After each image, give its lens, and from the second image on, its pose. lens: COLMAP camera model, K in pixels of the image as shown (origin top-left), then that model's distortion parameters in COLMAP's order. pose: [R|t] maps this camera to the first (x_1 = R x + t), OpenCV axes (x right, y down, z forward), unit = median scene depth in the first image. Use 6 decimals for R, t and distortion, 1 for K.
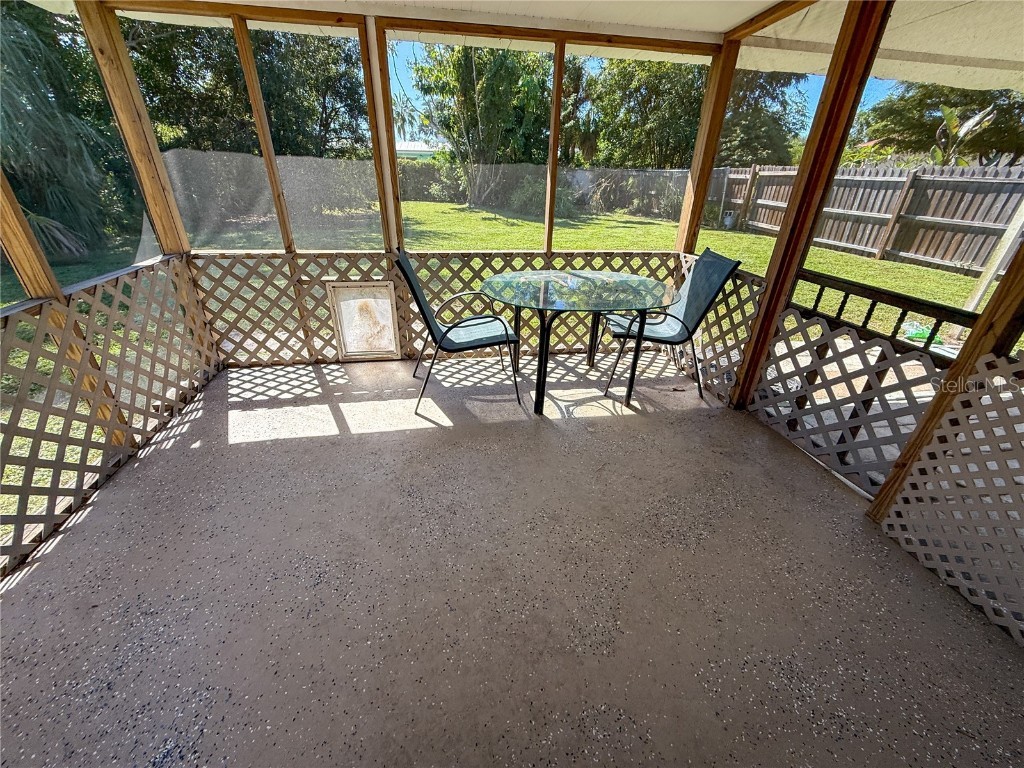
lens RADIAL K [[407.0, 0, 510.5], [0, 407.0, 385.8], [0, 0, 1]] dist [0.000460, -0.000524]
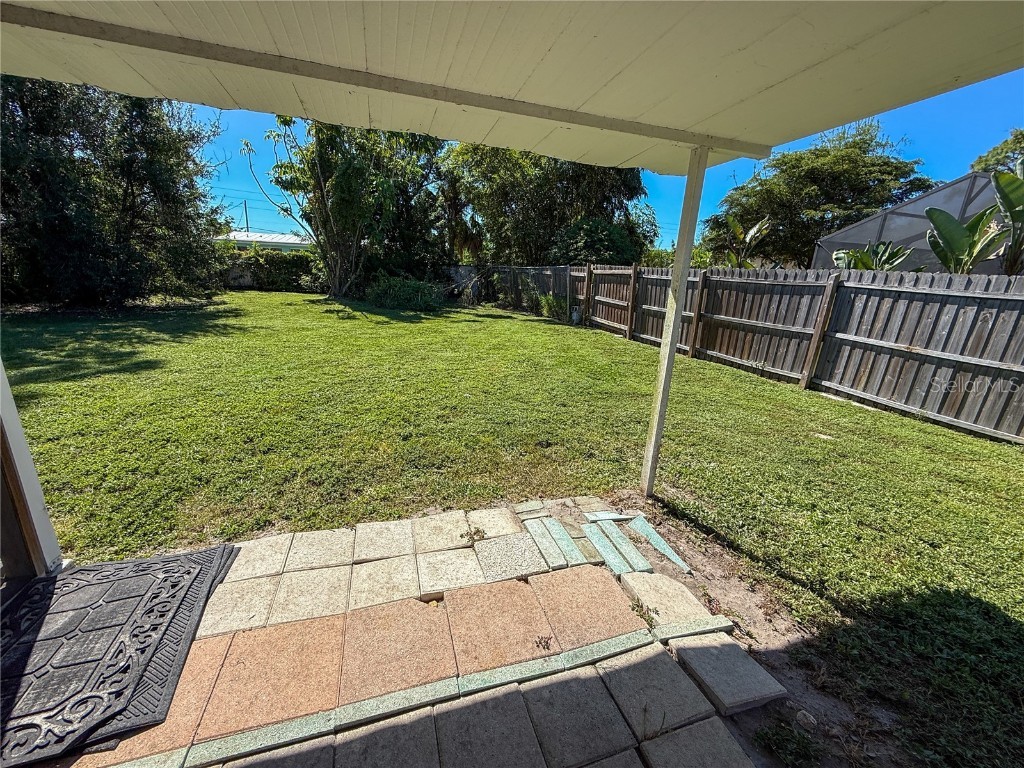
lens RADIAL K [[407.0, 0, 510.2], [0, 407.0, 385.5], [0, 0, 1]] dist [0.000460, -0.000524]
pose [[0.989748, -0.015693, 0.141961, 0.420470], [0.044092, 0.978968, -0.199192, -0.091228], [-0.135850, 0.203410, 0.969623, 0.181113]]
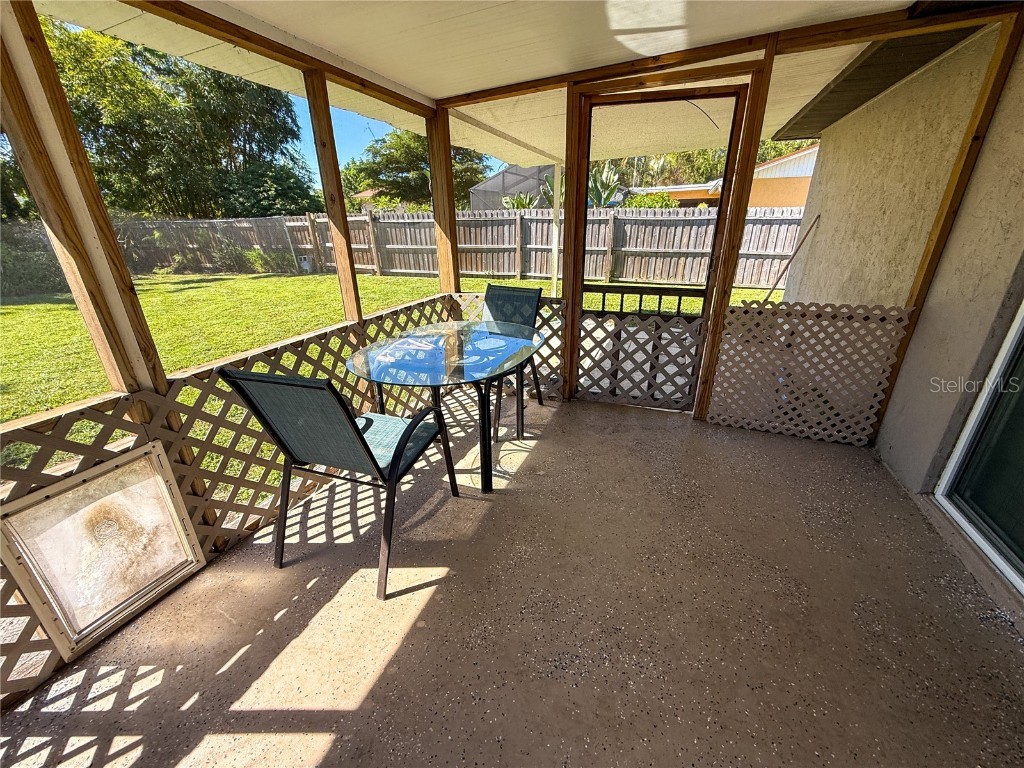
lens RADIAL K [[407.0, 0, 512.0], [0, 407.0, 382.1], [0, 0, 1]] dist [0.000460, -0.000524]
pose [[0.522429, -0.345981, 0.779336, -0.161850], [0.424166, 0.898322, 0.114464, -0.070928], [-0.739697, 0.270769, 0.616062, 0.120211]]
